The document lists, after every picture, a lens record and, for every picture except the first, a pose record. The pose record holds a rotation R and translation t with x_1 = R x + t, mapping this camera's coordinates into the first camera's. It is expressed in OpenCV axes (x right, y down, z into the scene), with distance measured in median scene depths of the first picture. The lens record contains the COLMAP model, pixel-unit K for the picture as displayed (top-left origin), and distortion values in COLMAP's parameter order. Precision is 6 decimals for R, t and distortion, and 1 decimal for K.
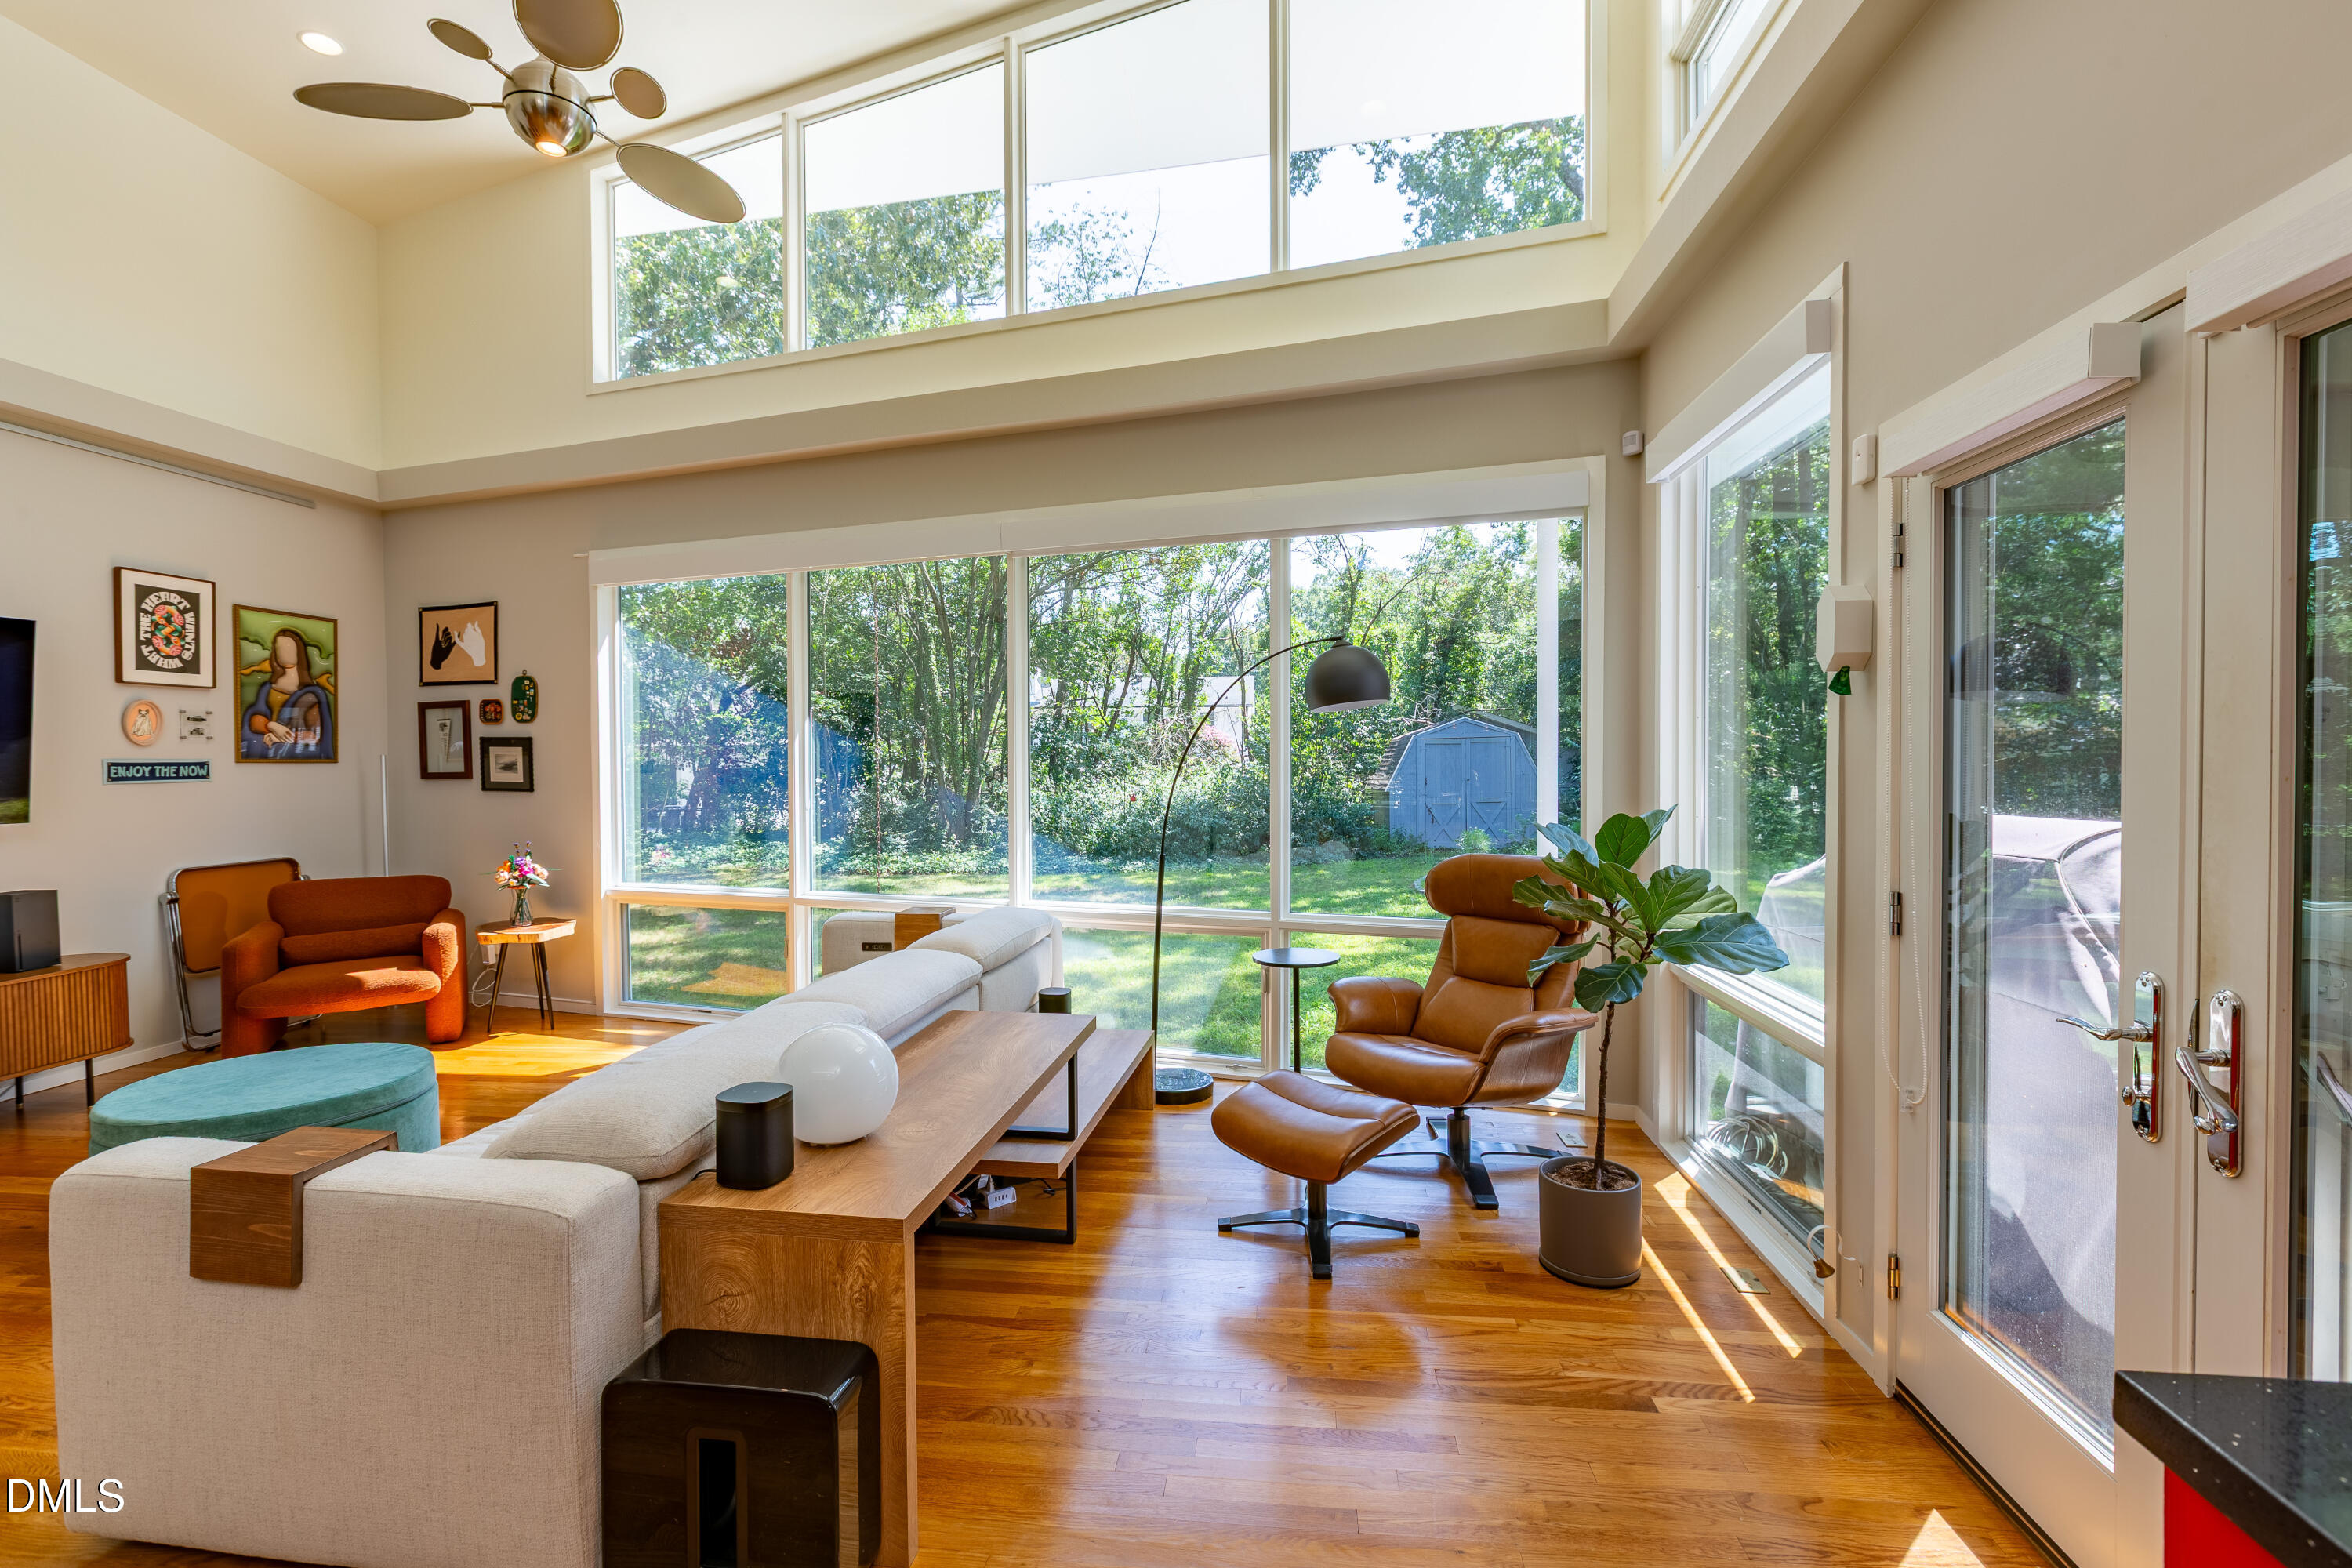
lens RADIAL K [[1059.6, 0, 1199.7], [0, 1059.6, 785.5], [0, 0, 1]] dist [-0.006354, 0.001024]
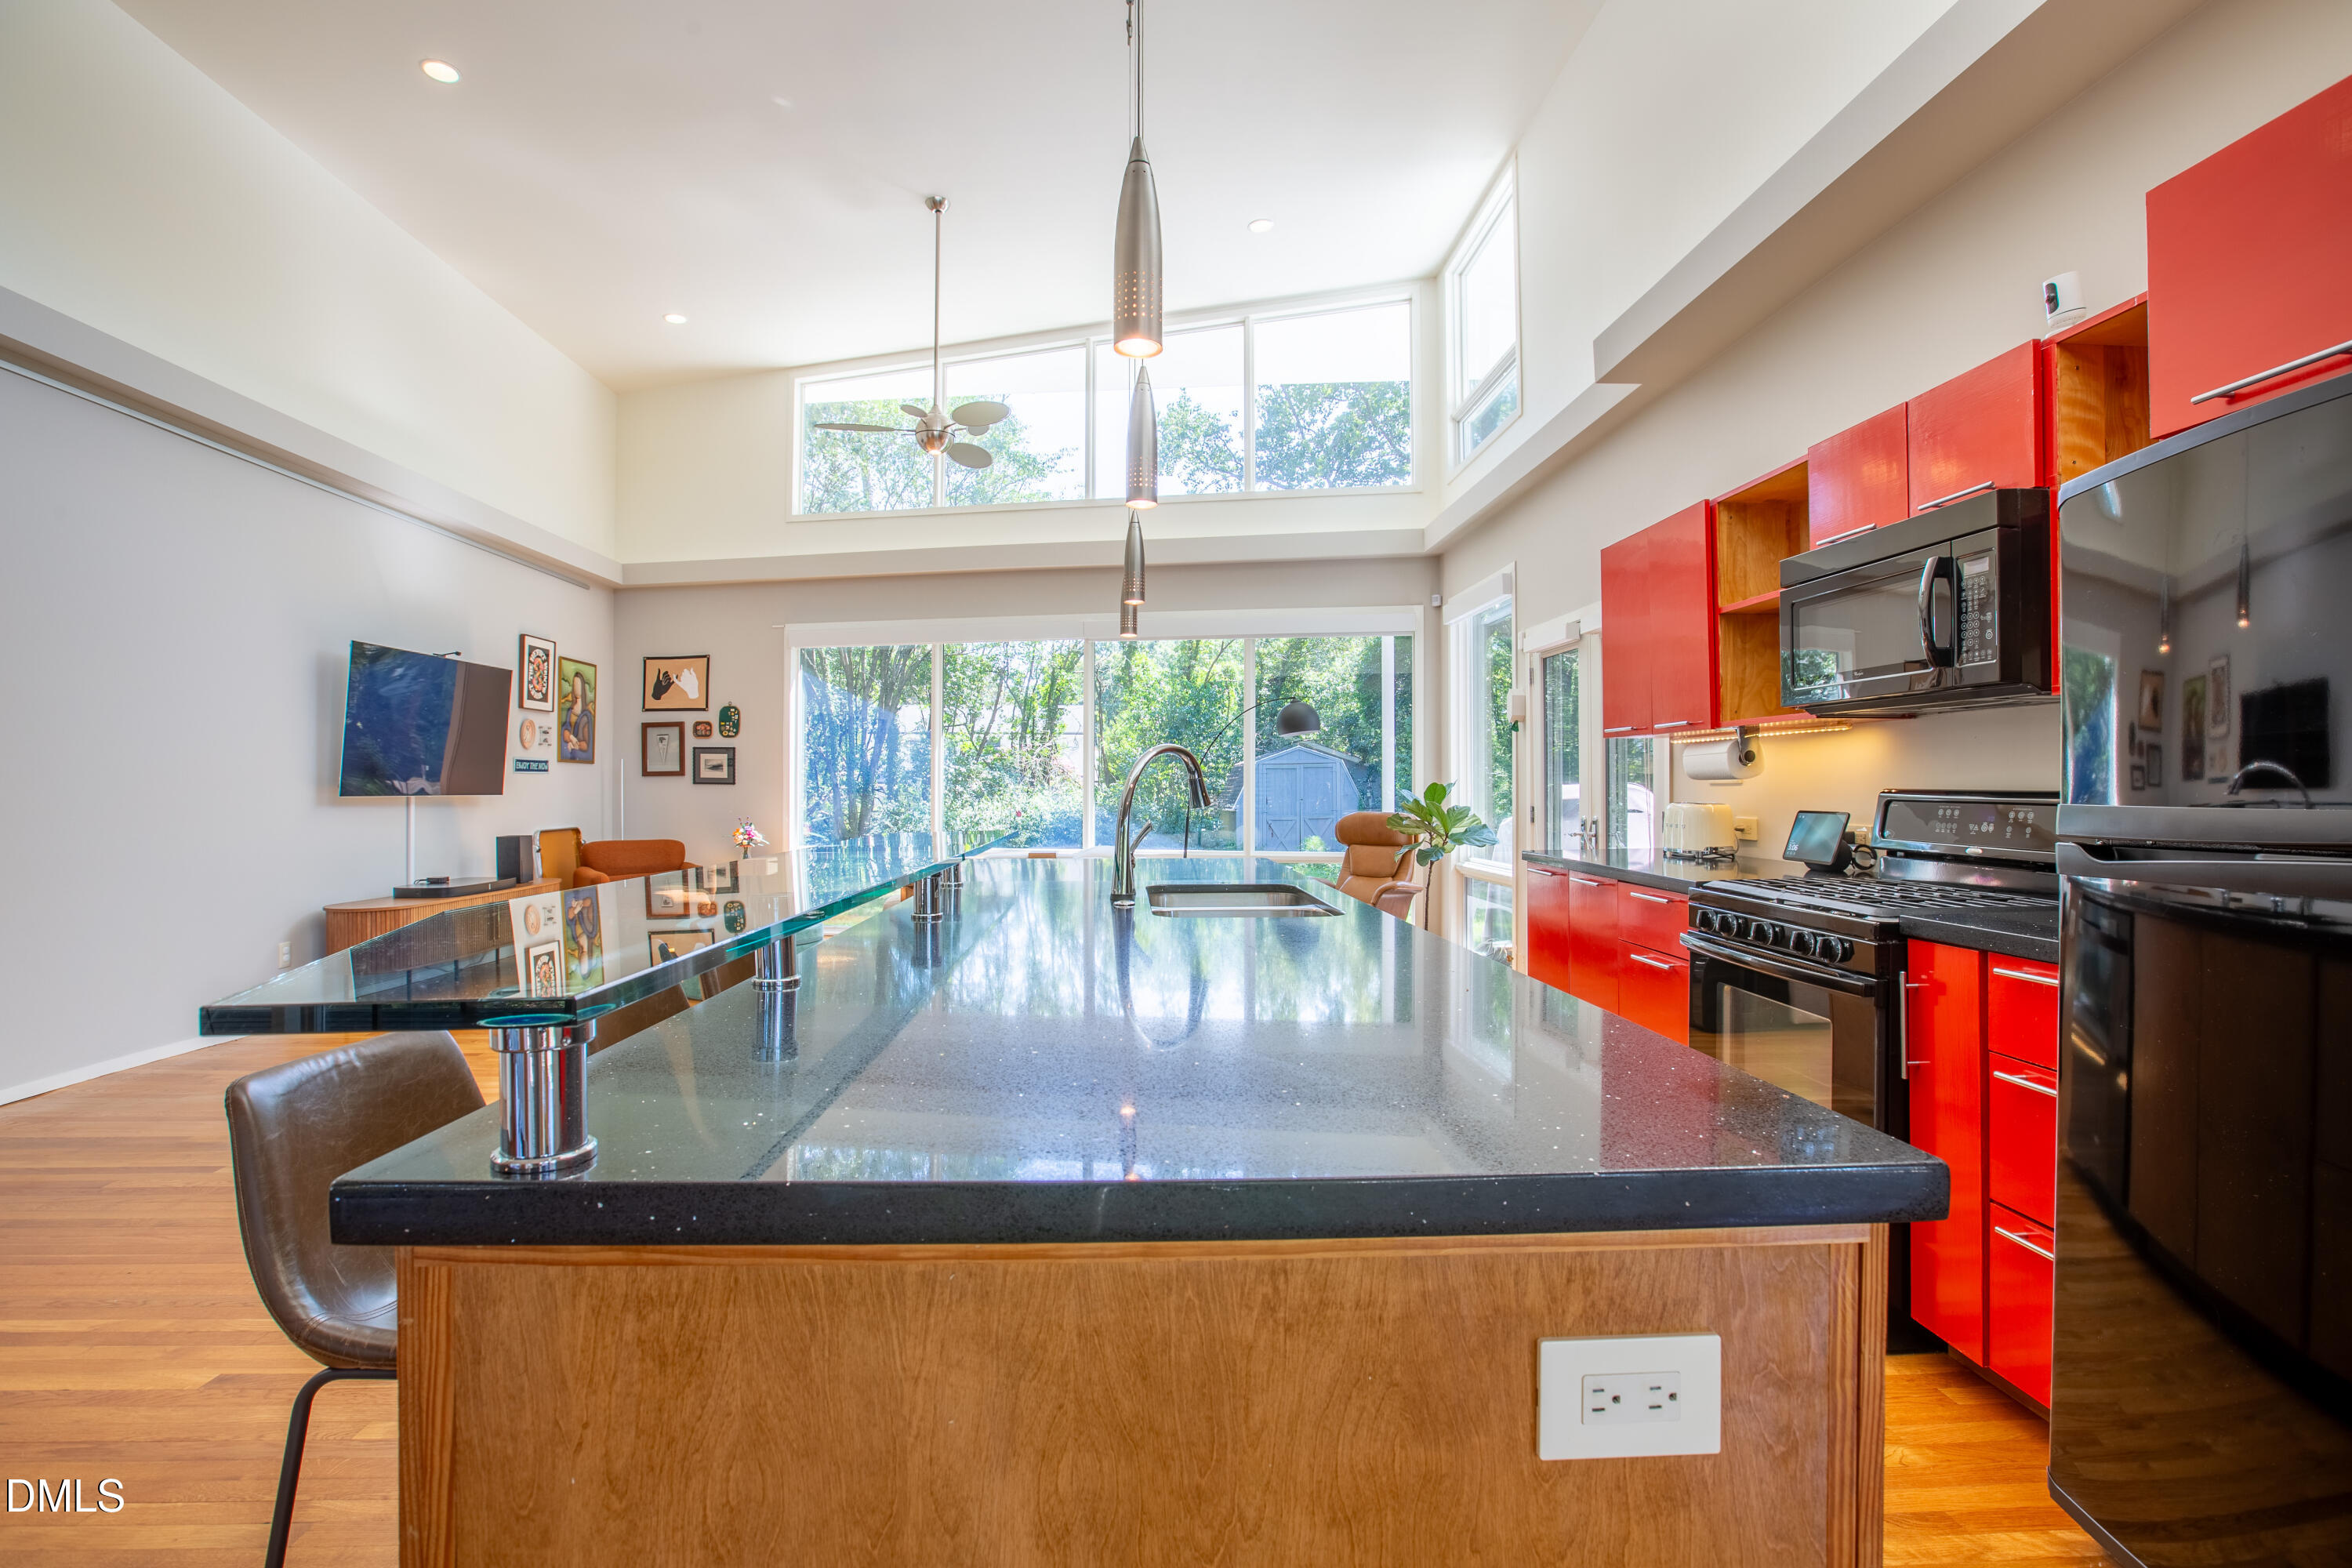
lens RADIAL K [[1059.6, 0, 1243.6], [0, 1059.6, 757.9], [0, 0, 1]] dist [-0.006354, 0.001024]
pose [[0.977963, 0.008608, 0.208600, -0.247938], [0.002439, 0.998610, -0.052644, 0.048425], [-0.208763, 0.051993, 0.976583, -0.591418]]
